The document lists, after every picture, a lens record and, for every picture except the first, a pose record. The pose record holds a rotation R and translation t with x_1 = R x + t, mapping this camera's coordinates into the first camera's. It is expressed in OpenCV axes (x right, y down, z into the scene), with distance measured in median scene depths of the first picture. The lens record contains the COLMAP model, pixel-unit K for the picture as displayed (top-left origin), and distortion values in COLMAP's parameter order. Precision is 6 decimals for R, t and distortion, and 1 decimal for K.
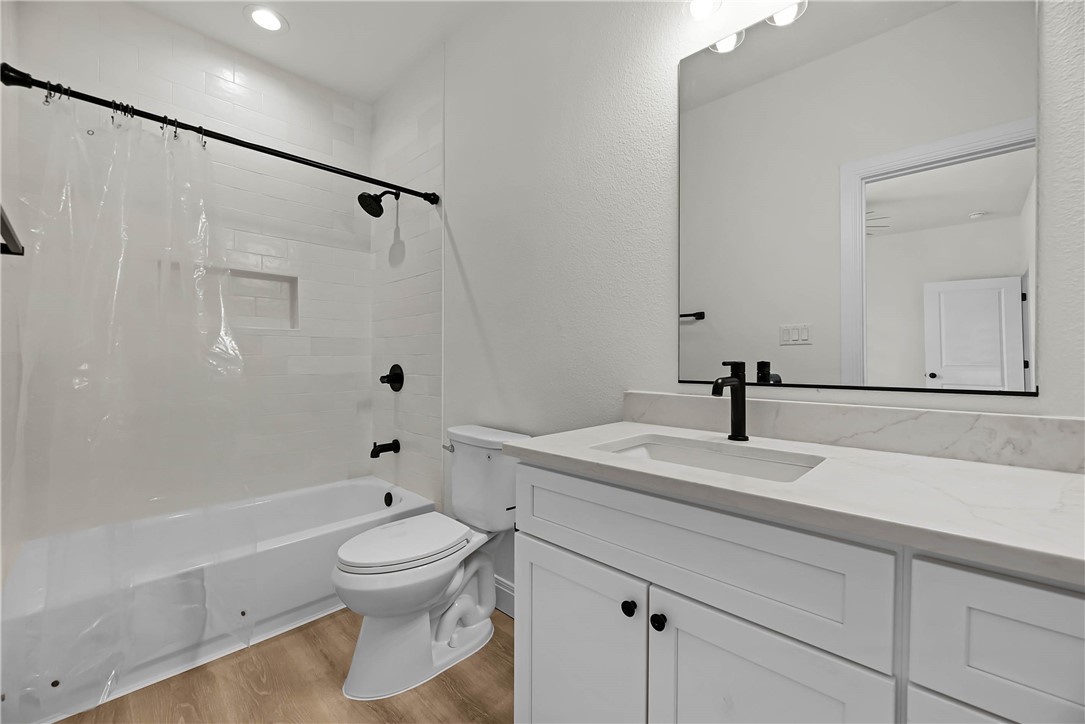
lens RADIAL K [[446.9, 0, 542.5], [0, 446.9, 362.0], [0, 0, 1]] dist [-0.000021, 0.000034]
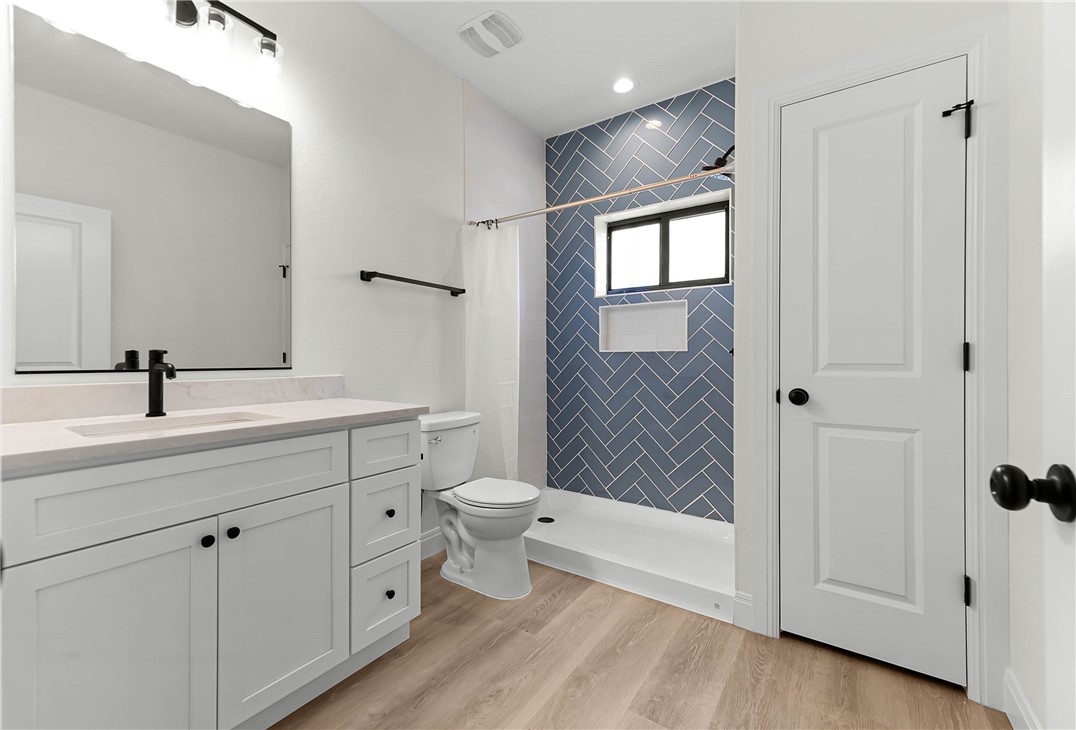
lens RADIAL K [[439.5, 0, 538.0], [0, 439.5, 365.0], [0, 0, 1]] dist [-0.000737, -0.000102]
pose [[-0.173284, -0.031169, 0.984379, -0.891667], [0.000815, 0.999494, 0.031791, 0.003092], [-0.984872, 0.006311, -0.173171, 0.206166]]
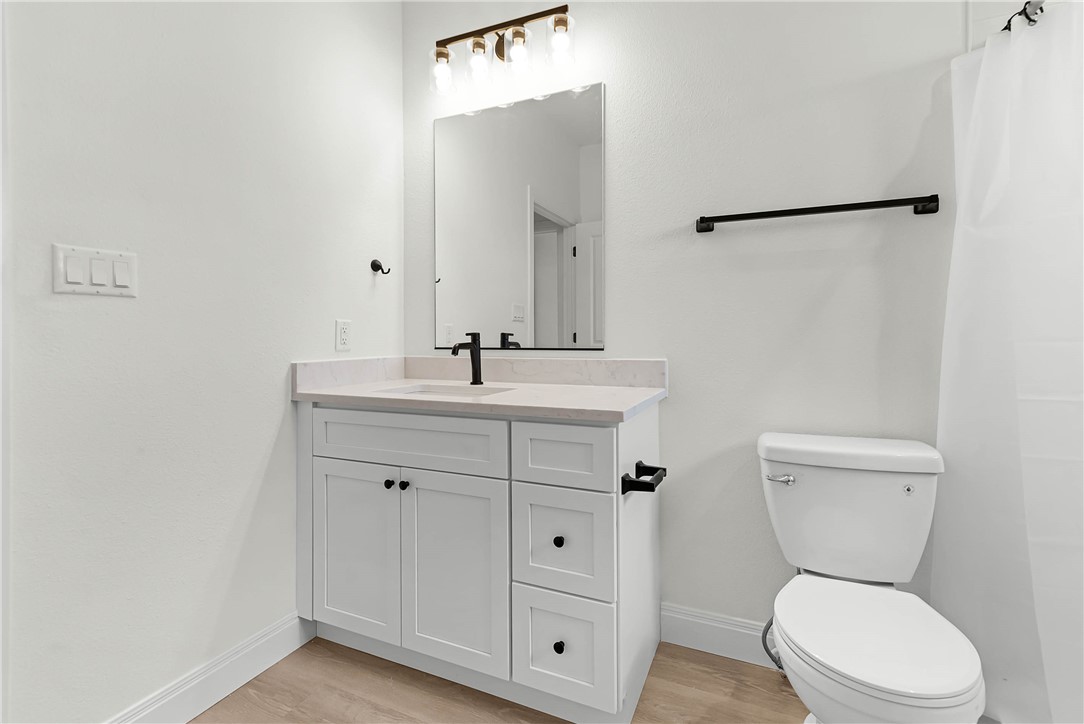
lens RADIAL K [[484.2, 0, 545.0], [0, 484.2, 346.0], [0, 0, 1]] dist [0.003034, 0.000121]
pose [[0.937207, -0.027442, 0.347692, 0.089158], [0.022482, 0.999580, 0.018294, 0.019954], [-0.348048, -0.009329, 0.937430, -0.630503]]
